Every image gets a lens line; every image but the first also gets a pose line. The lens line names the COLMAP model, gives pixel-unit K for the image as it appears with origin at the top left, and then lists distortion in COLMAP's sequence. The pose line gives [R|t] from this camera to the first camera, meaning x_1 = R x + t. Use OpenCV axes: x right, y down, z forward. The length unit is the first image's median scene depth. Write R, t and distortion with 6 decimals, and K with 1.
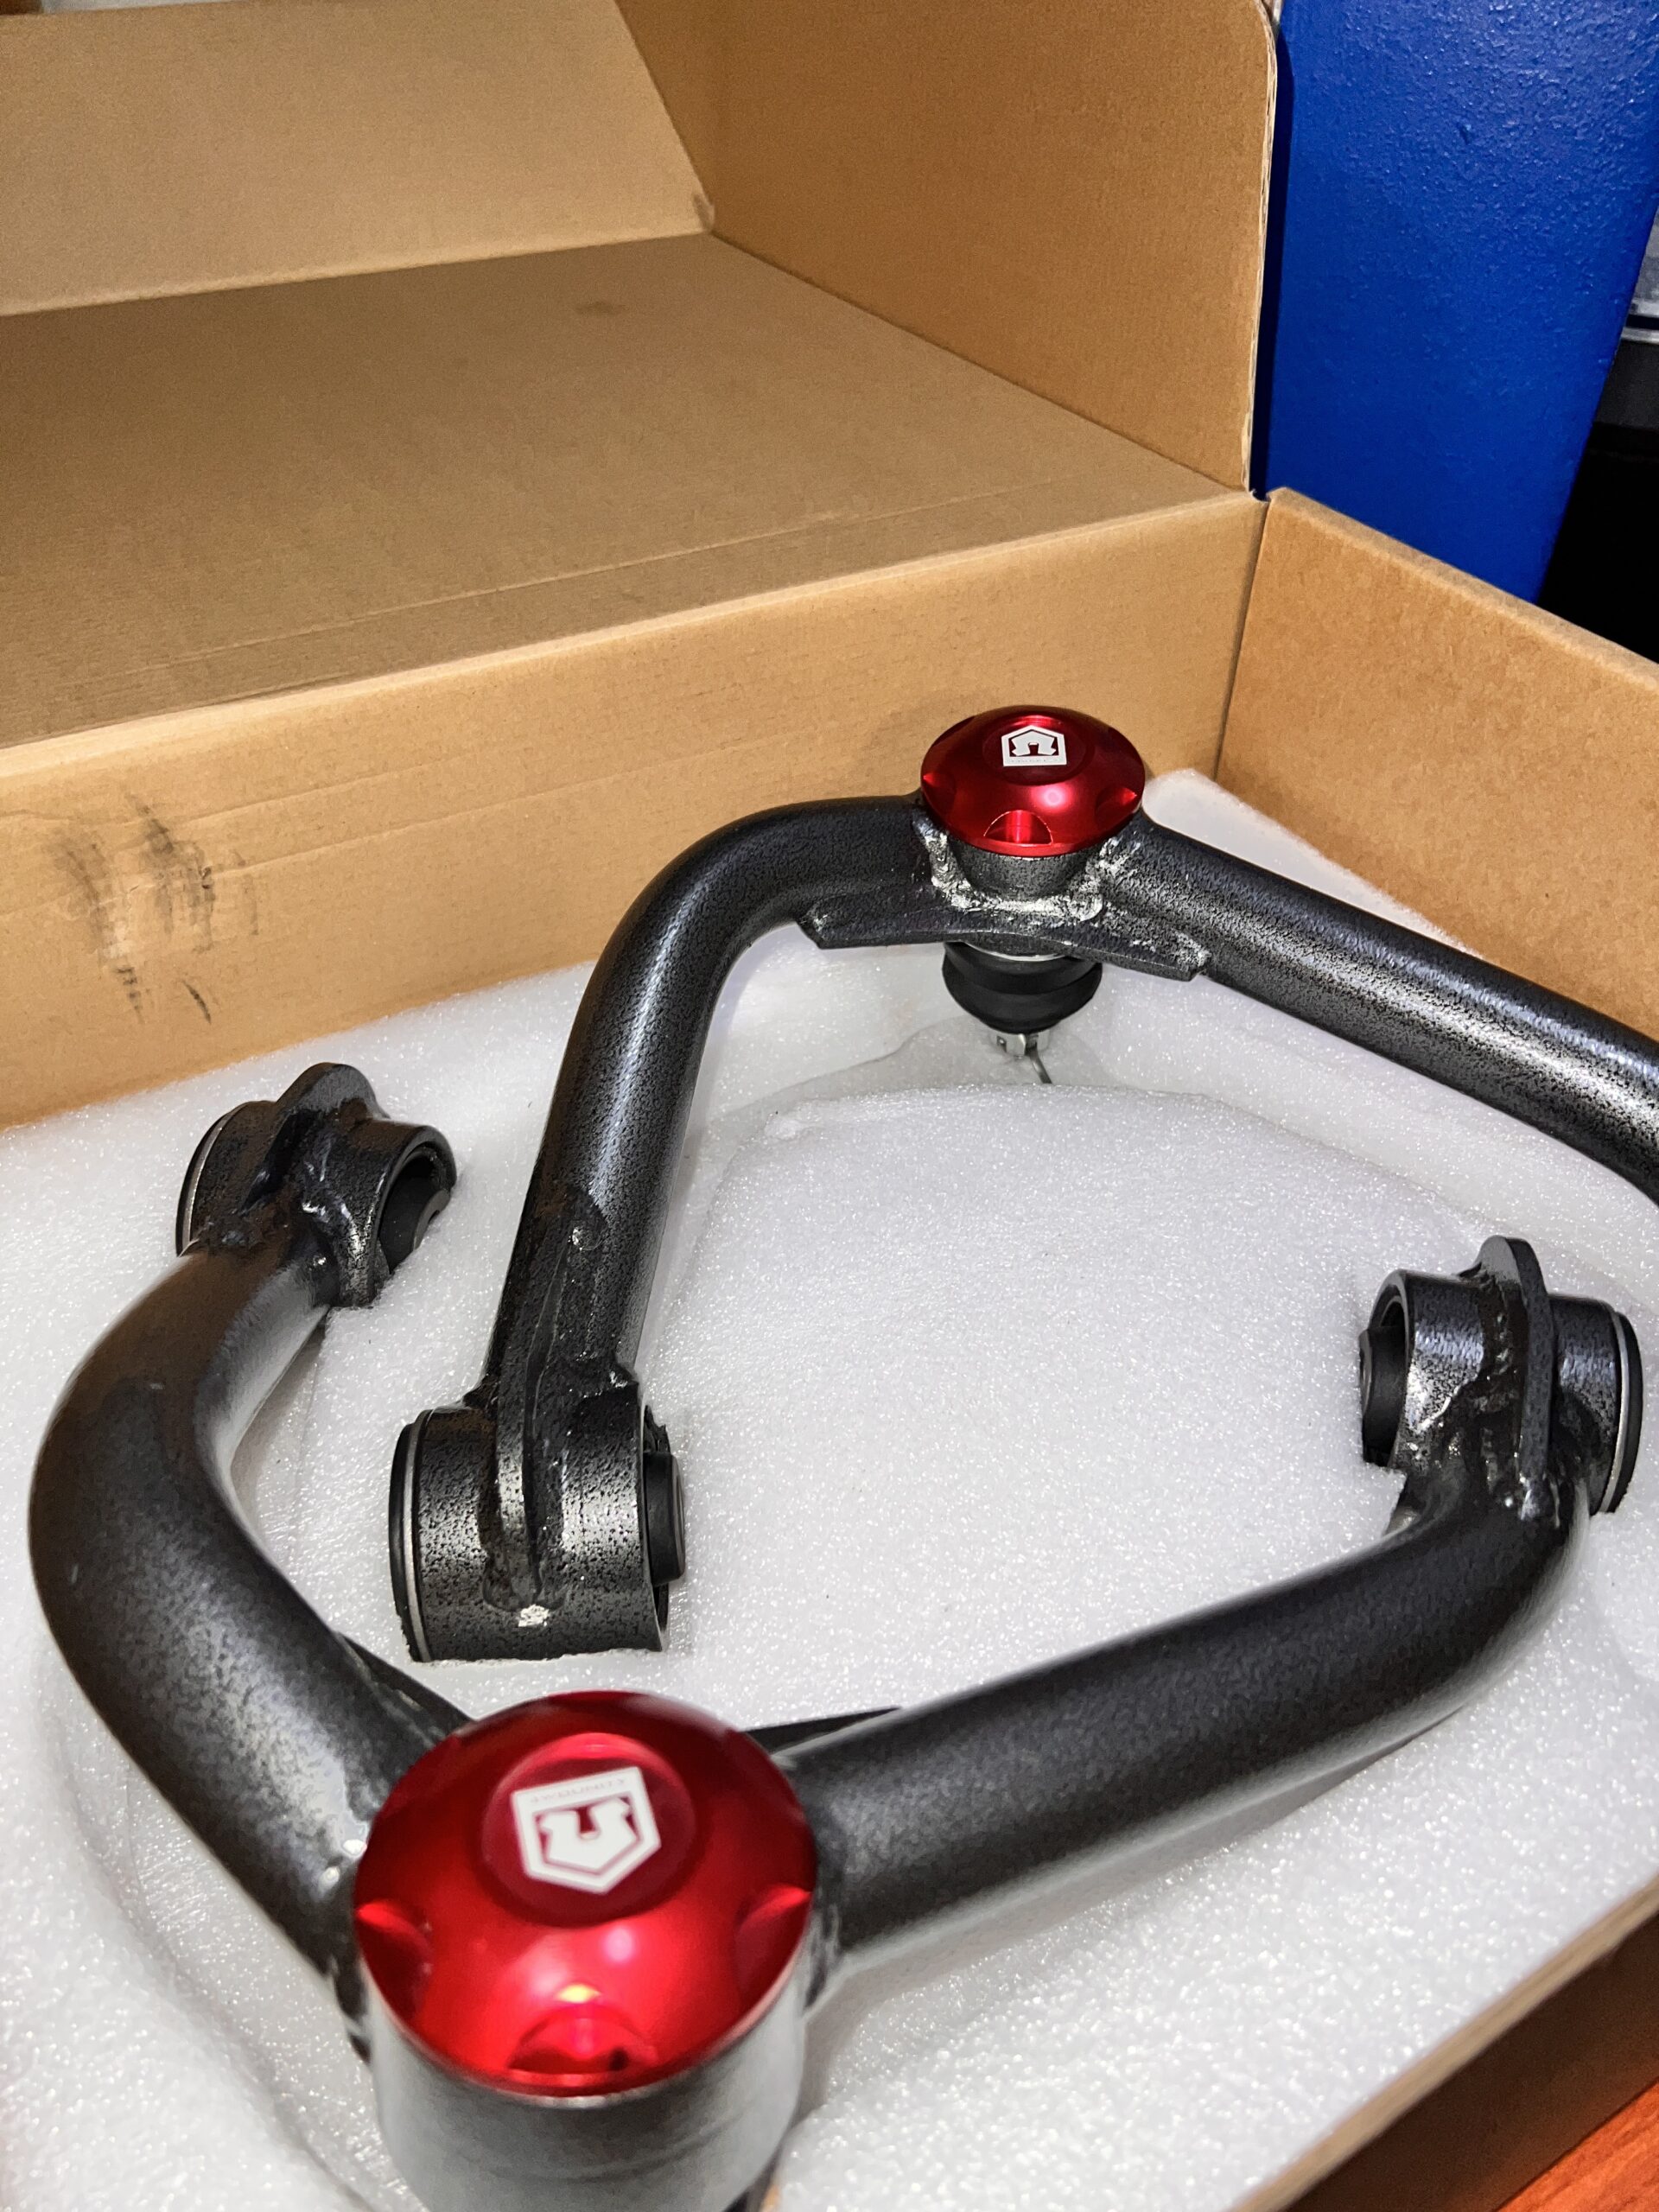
lens RADIAL K [[1806.1, 0, 834.3], [0, 1806.1, 1114.4], [0, 0, 1]] dist [0.009922, -0.012625]
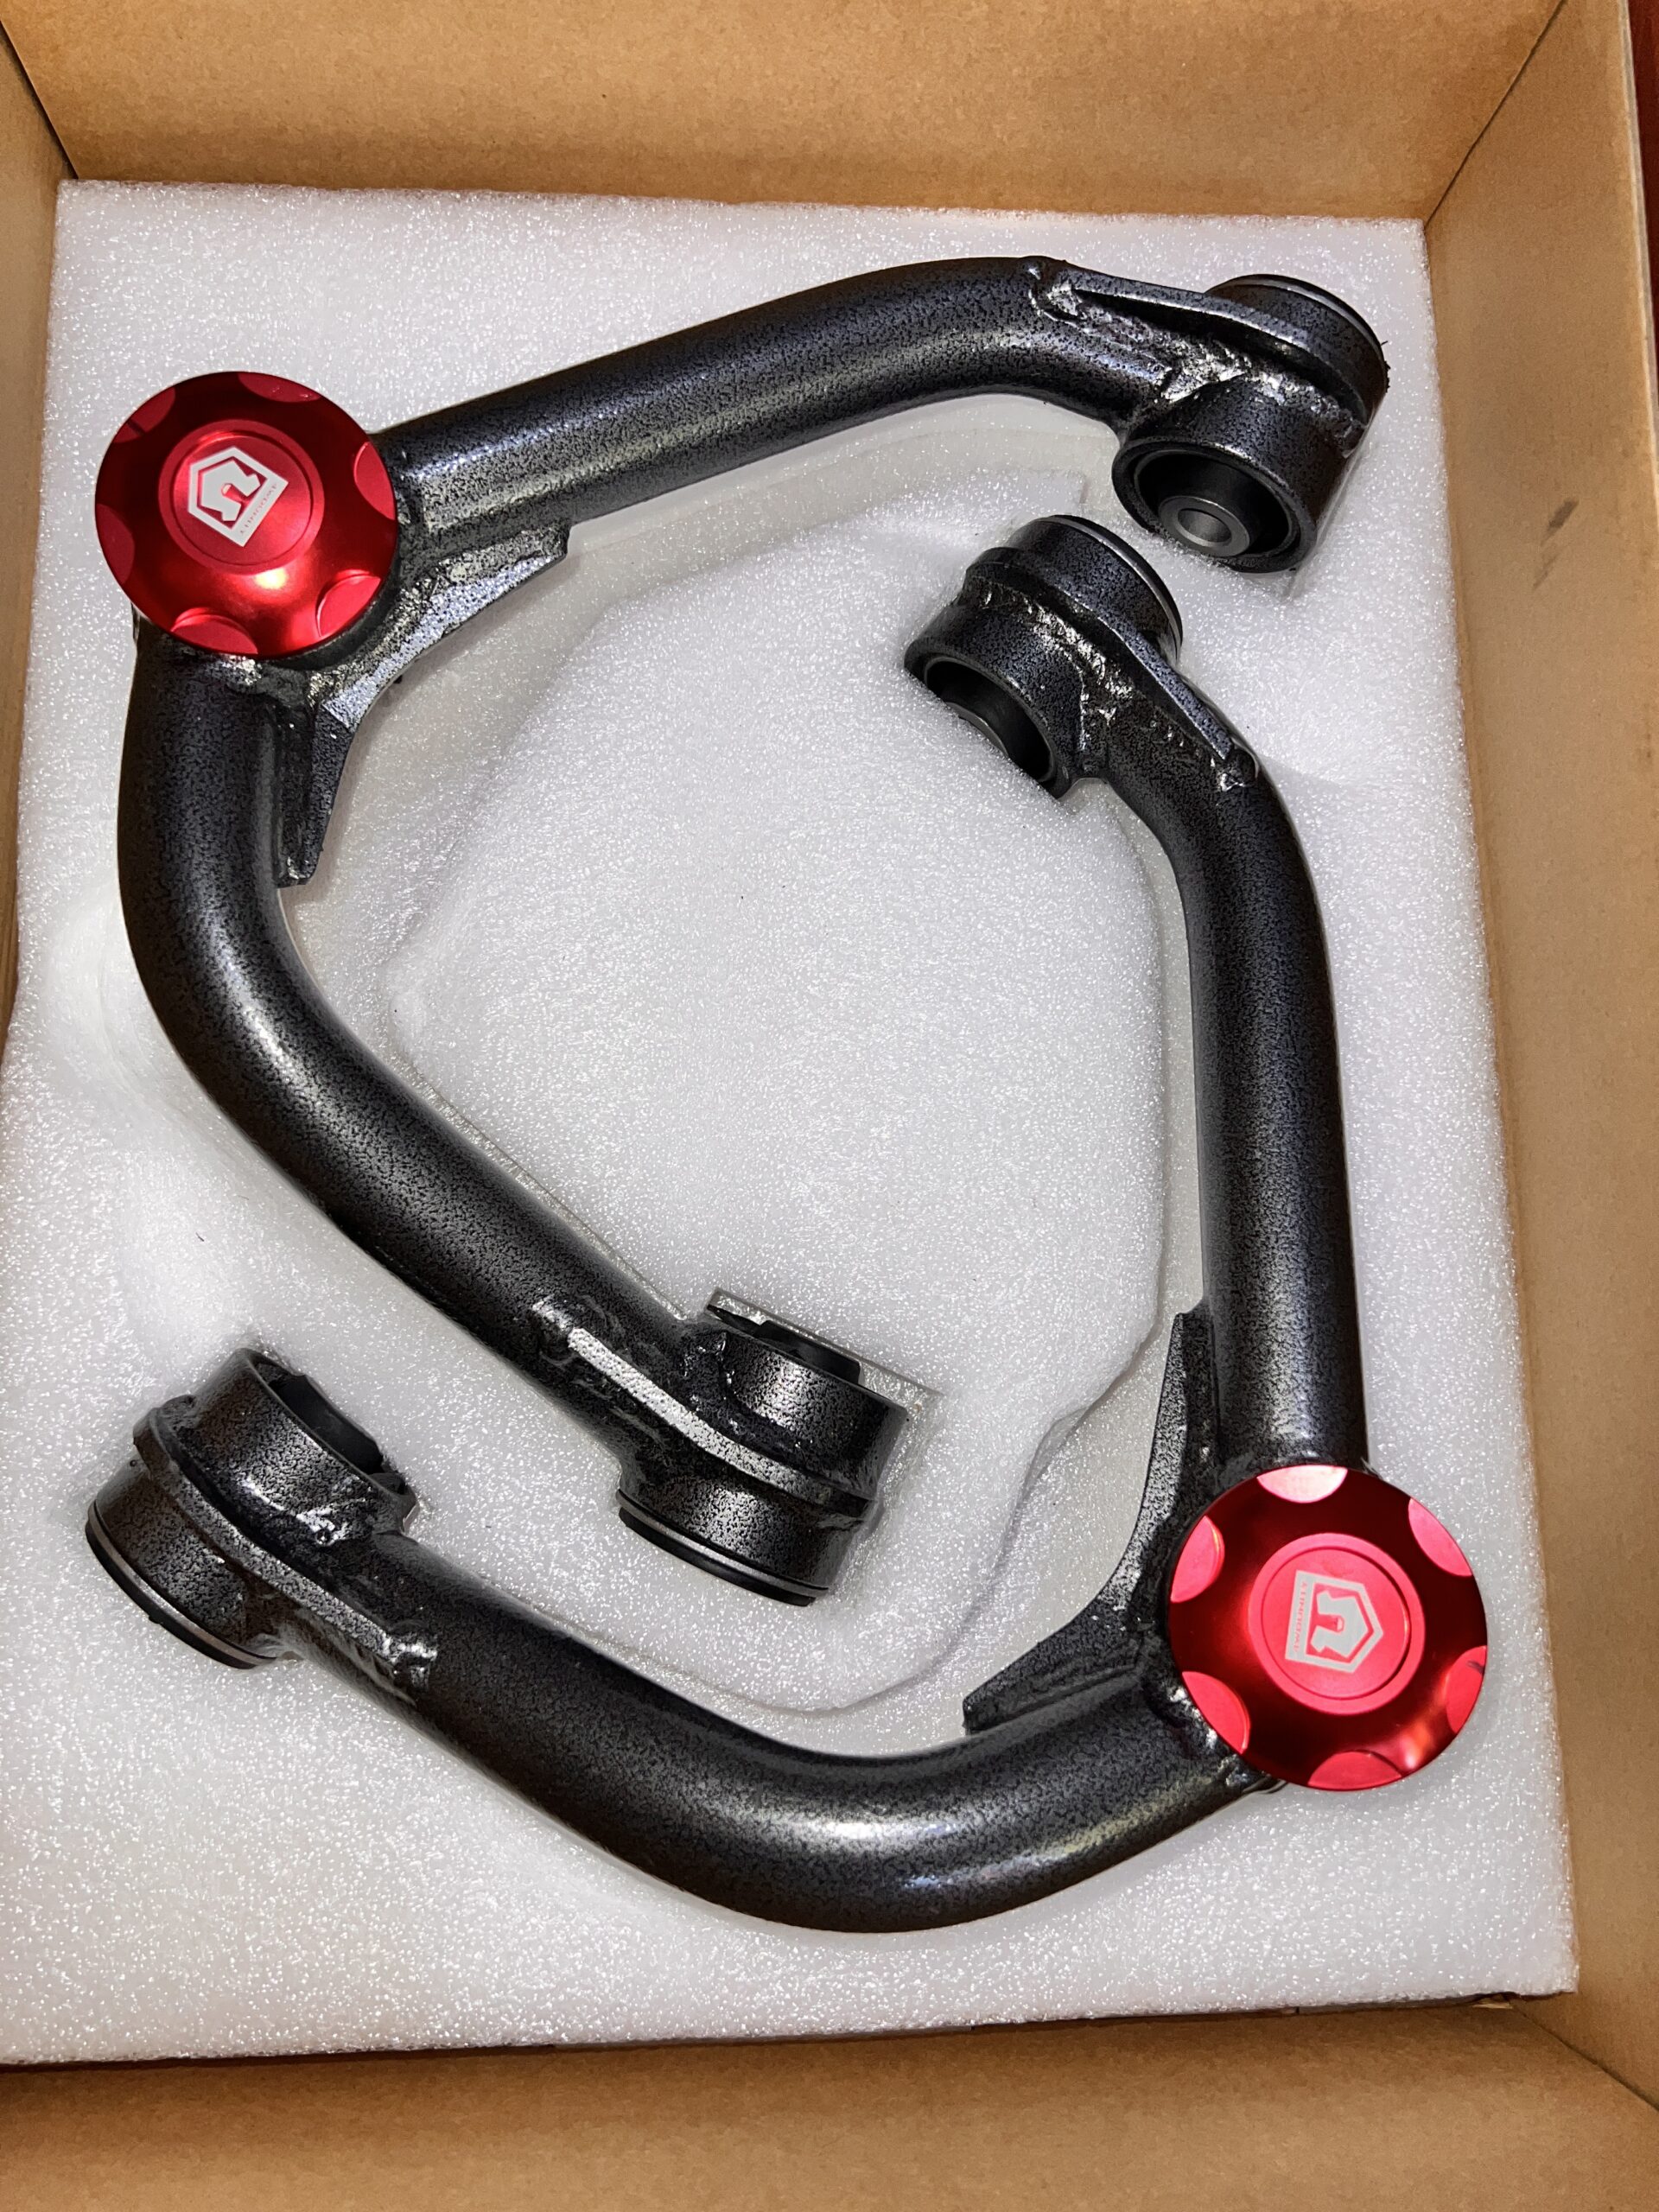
lens RADIAL K [[1806.1, 0, 827.5], [0, 1806.1, 1121.7], [0, 0, 1]] dist [0.009922, -0.012625]
pose [[0.491675, -0.854133, 0.169449, -0.127609], [0.483259, 0.429528, 0.762867, -0.572871], [-0.724373, -0.293195, 0.623956, 0.275728]]
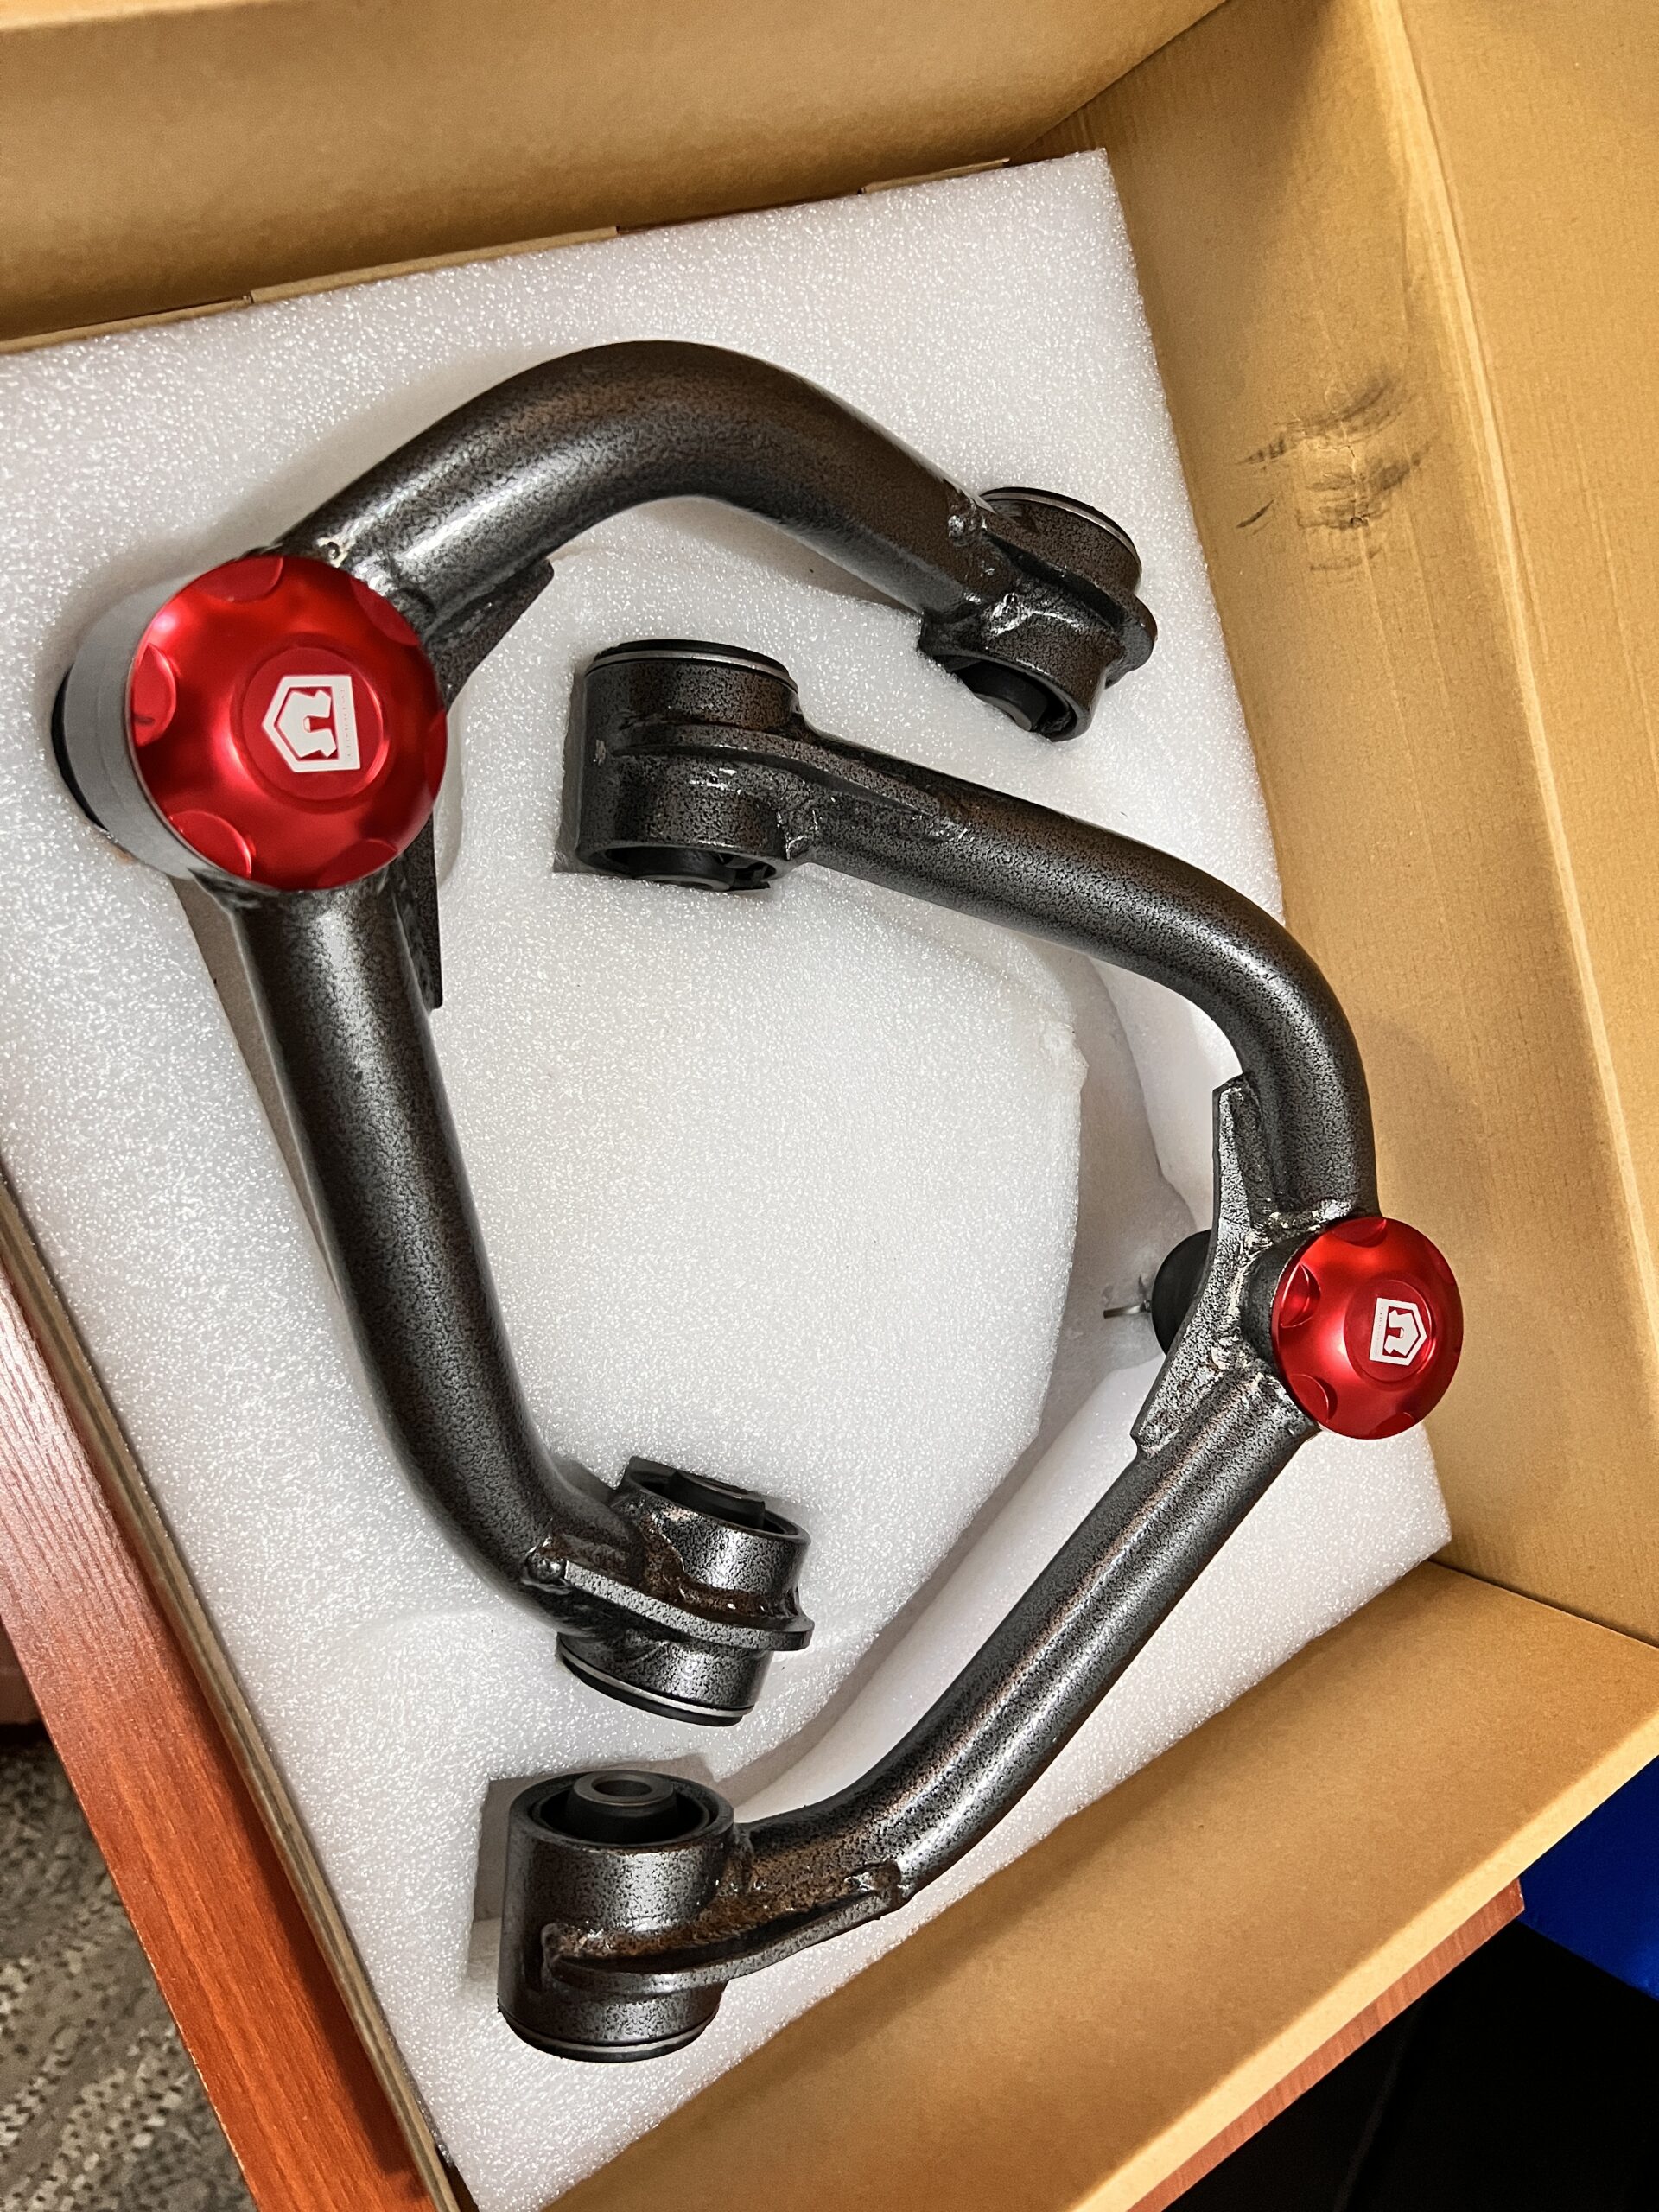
lens RADIAL K [[1806.1, 0, 795.5], [0, 1806.1, 1100.4], [0, 0, 1]] dist [0.009922, -0.012625]
pose [[-0.156390, 0.986888, -0.039920, 0.078469], [-0.916053, -0.129815, 0.379468, -0.272126], [0.369310, 0.095914, 0.924343, -0.061979]]
